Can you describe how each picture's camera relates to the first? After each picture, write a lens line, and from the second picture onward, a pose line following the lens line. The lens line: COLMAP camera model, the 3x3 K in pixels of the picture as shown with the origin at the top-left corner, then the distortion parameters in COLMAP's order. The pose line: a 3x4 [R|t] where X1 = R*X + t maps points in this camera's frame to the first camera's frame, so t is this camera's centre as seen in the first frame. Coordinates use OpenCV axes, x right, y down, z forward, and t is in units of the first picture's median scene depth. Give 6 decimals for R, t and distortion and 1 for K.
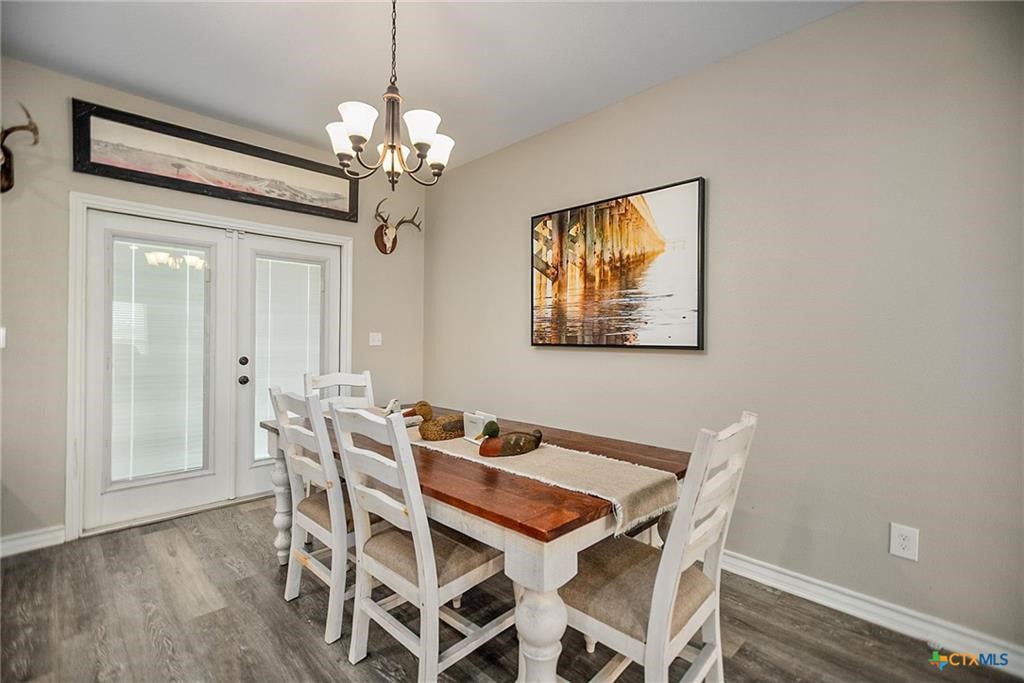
lens RADIAL K [[460.2, 0, 511.8], [0, 460.2, 337.6], [0, 0, 1]] dist [0.005270, 0.002023]
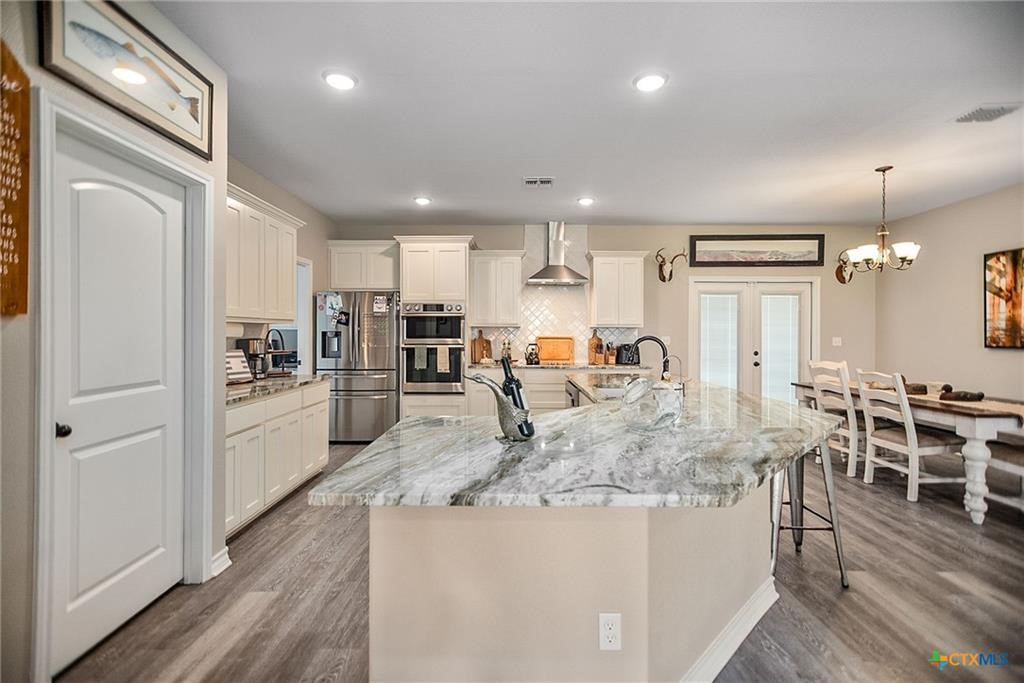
lens RADIAL K [[460.2, 0, 515.2], [0, 460.2, 331.8], [0, 0, 1]] dist [0.005270, 0.002023]
pose [[0.709881, -0.006640, -0.704290, 0.023274], [0.000912, 0.999963, -0.008507, -0.020493], [0.704321, 0.005397, 0.709861, -0.999867]]
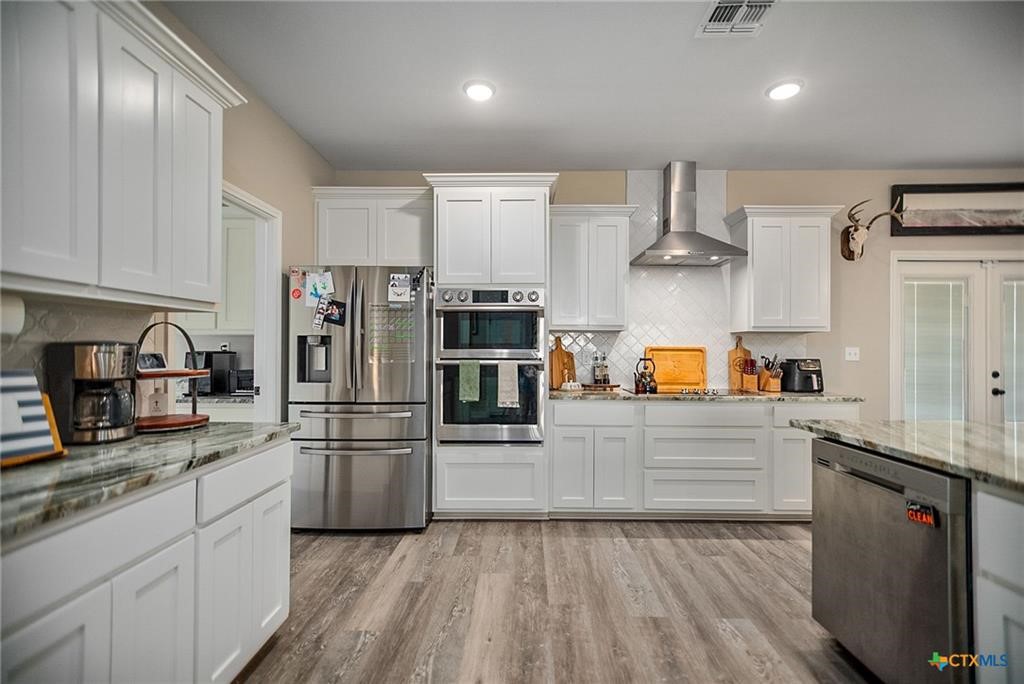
lens RADIAL K [[460.2, 0, 523.0], [0, 460.2, 347.9], [0, 0, 1]] dist [0.005270, 0.002023]
pose [[0.698807, -0.007508, -0.715271, -0.608220], [0.000054, 0.999945, -0.010444, -0.002999], [0.715310, 0.007260, 0.698769, -0.660828]]
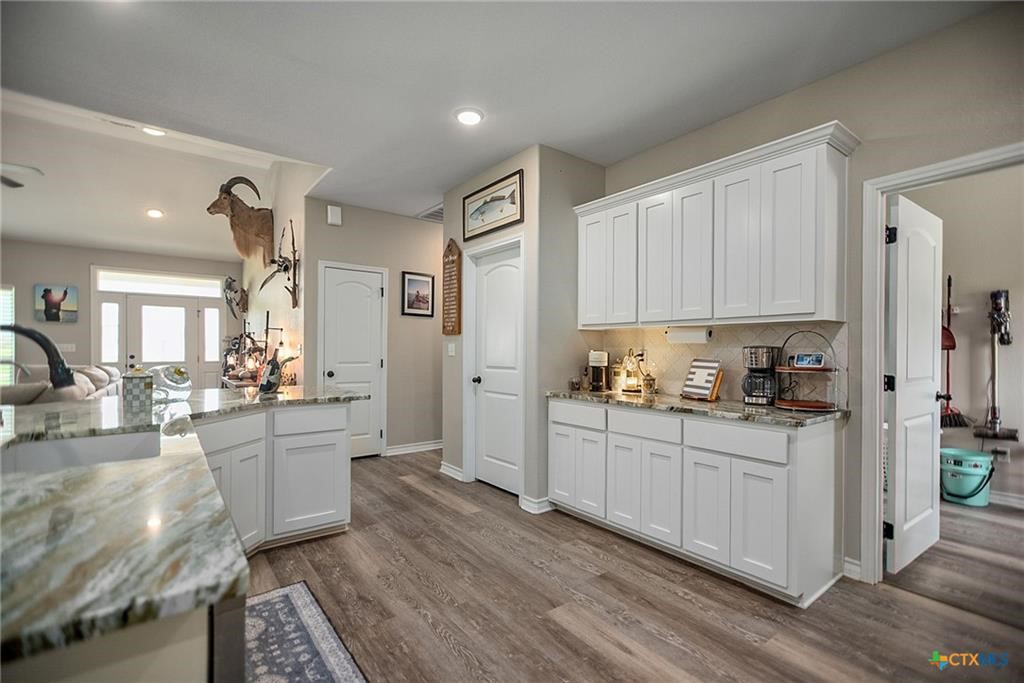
lens RADIAL K [[460.2, 0, 519.3], [0, 460.2, 351.3], [0, 0, 1]] dist [0.005270, 0.002023]
pose [[-0.992599, -0.014130, 0.120616, -0.930394], [-0.013128, 0.999872, 0.009098, -0.007047], [-0.120729, 0.007447, -0.992658, 0.205804]]
